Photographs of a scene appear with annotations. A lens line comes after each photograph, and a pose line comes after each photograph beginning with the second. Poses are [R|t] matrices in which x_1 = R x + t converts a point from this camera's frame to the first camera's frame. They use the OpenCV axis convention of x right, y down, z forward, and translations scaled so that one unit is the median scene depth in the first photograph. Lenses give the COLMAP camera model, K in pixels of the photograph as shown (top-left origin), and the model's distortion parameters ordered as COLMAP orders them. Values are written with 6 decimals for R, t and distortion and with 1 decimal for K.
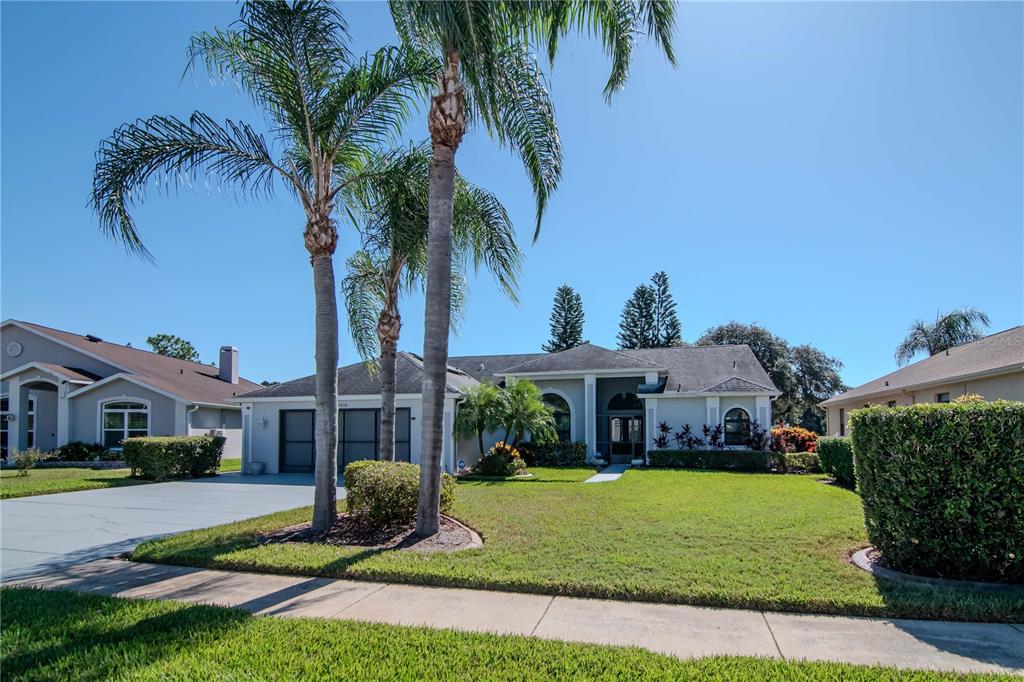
lens RADIAL K [[524.7, 0, 536.9], [0, 524.7, 418.3], [0, 0, 1]] dist [-0.002084, -0.001619]
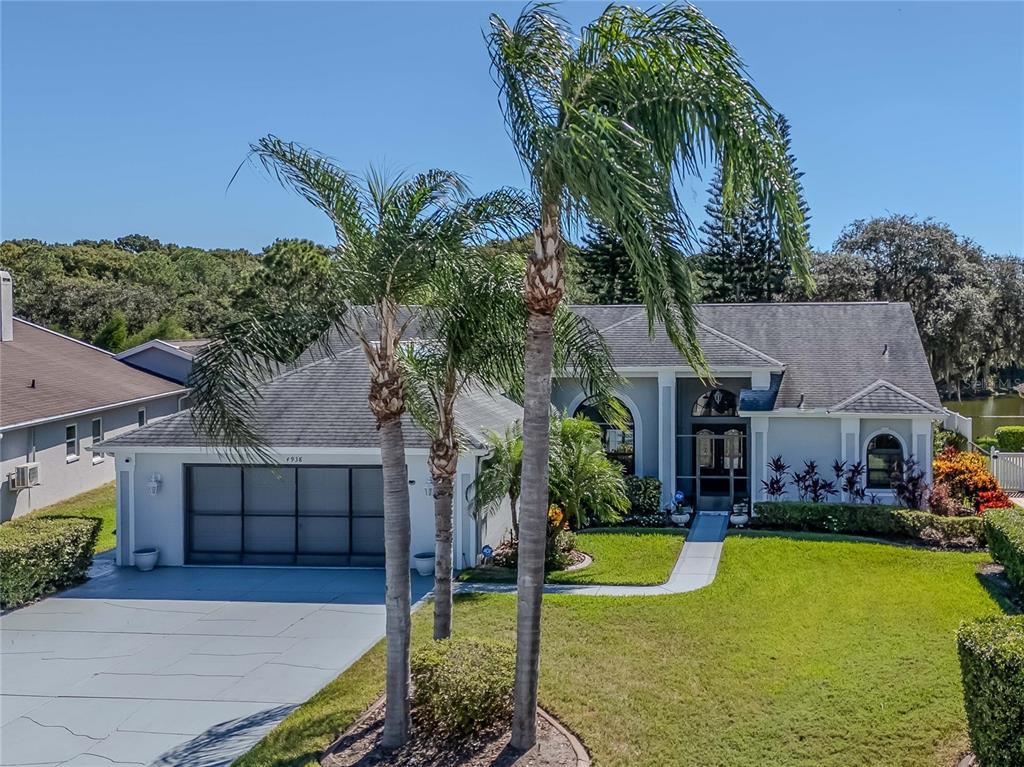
lens RADIAL K [[1033.2, 0, 665.4], [0, 1033.2, 340.6], [0, 0, 1]] dist [0.066260, -0.001145]
pose [[0.991577, -0.001022, 0.129511, -0.079713], [-0.004892, 0.998960, 0.045338, -0.223881], [-0.129422, -0.045589, 0.990541, -0.314437]]
